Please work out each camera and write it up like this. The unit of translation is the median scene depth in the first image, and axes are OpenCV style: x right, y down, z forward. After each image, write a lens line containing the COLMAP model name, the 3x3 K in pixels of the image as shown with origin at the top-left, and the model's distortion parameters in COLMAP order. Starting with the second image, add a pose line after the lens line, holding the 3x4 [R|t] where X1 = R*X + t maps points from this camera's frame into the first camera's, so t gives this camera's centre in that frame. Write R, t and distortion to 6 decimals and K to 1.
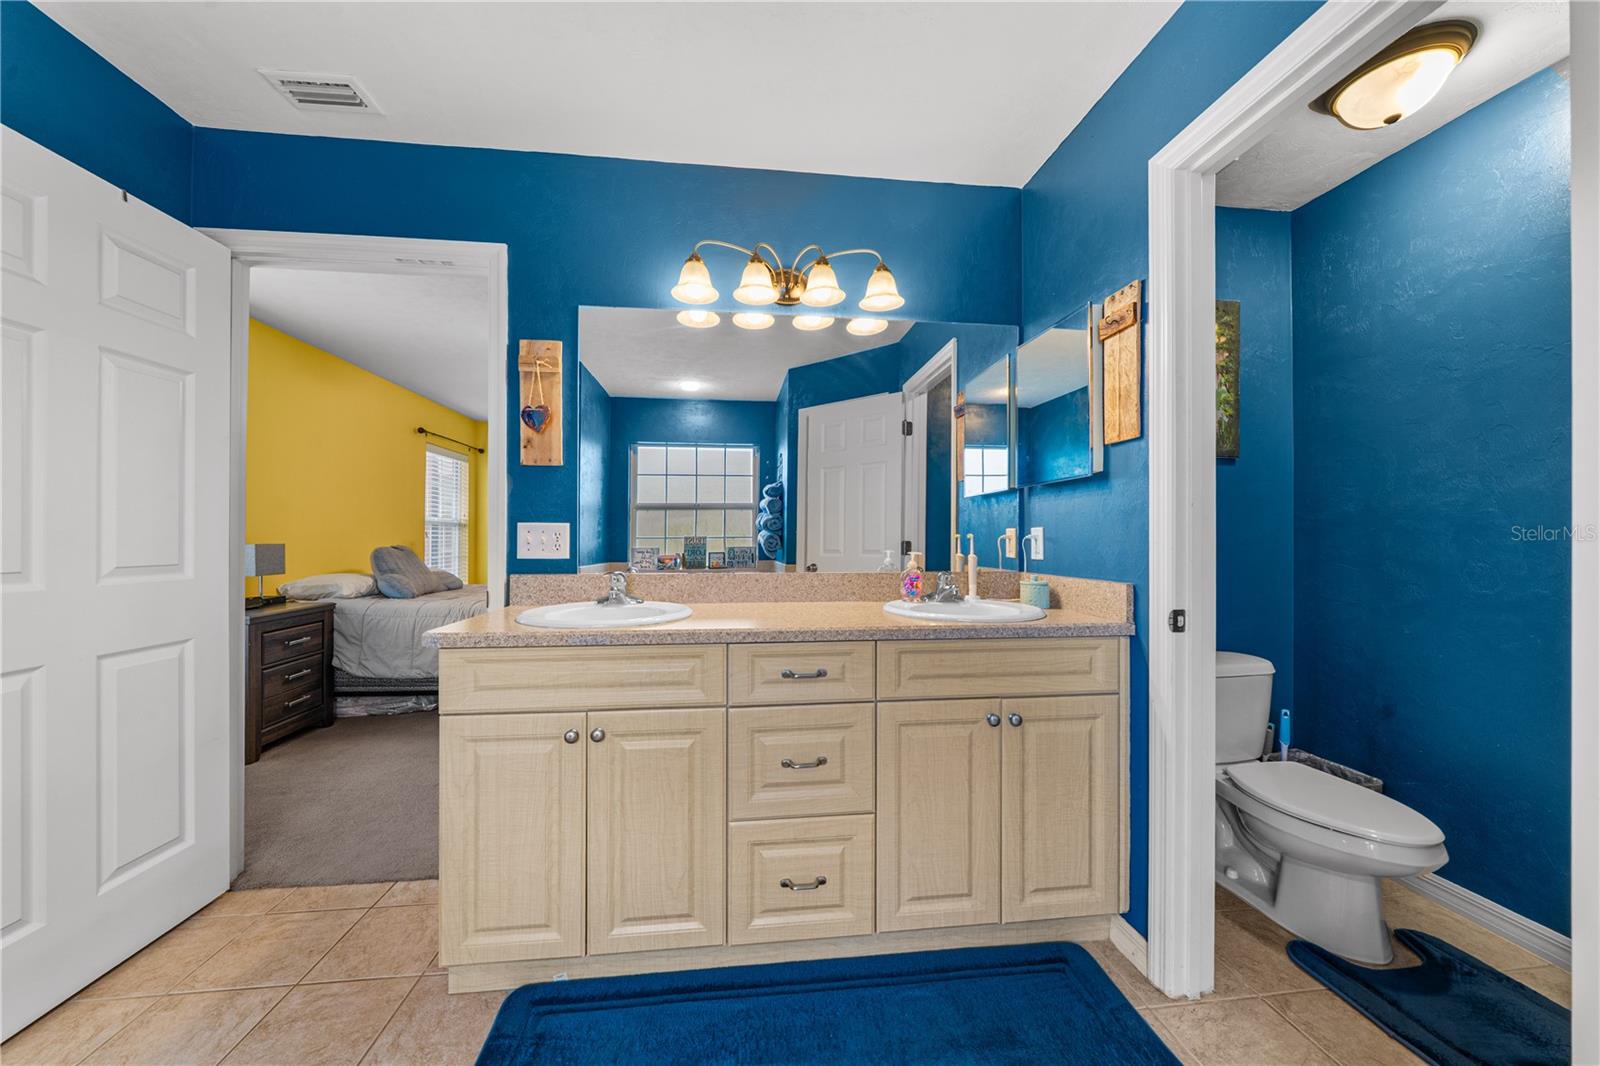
lens RADIAL K [[553.3, 0, 794.6], [0, 553.3, 537.3], [0, 0, 1]] dist [-0.003246, -0.000255]
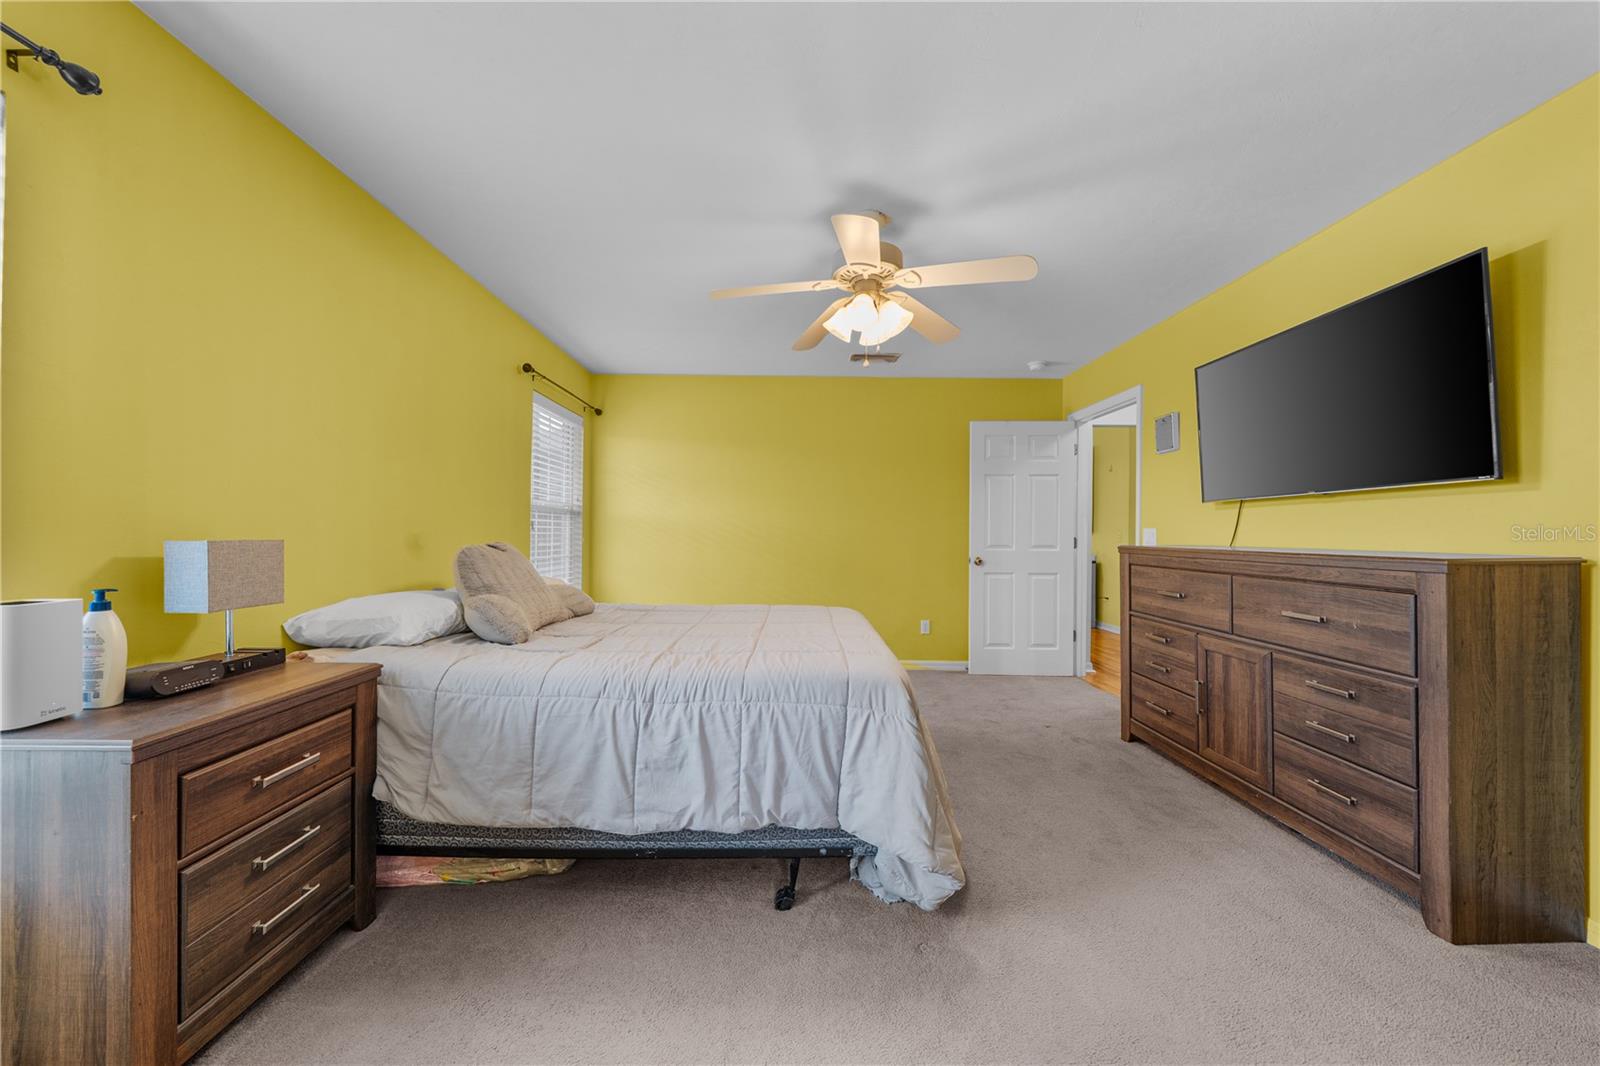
lens RADIAL K [[553.3, 0, 802.3], [0, 553.3, 531.7], [0, 0, 1]] dist [-0.003246, -0.000255]
pose [[0.994778, 0.003225, -0.102010, -0.416605], [-0.003100, 0.999994, 0.001383, 0.001892], [0.102014, -0.001059, 0.994782, 0.557023]]
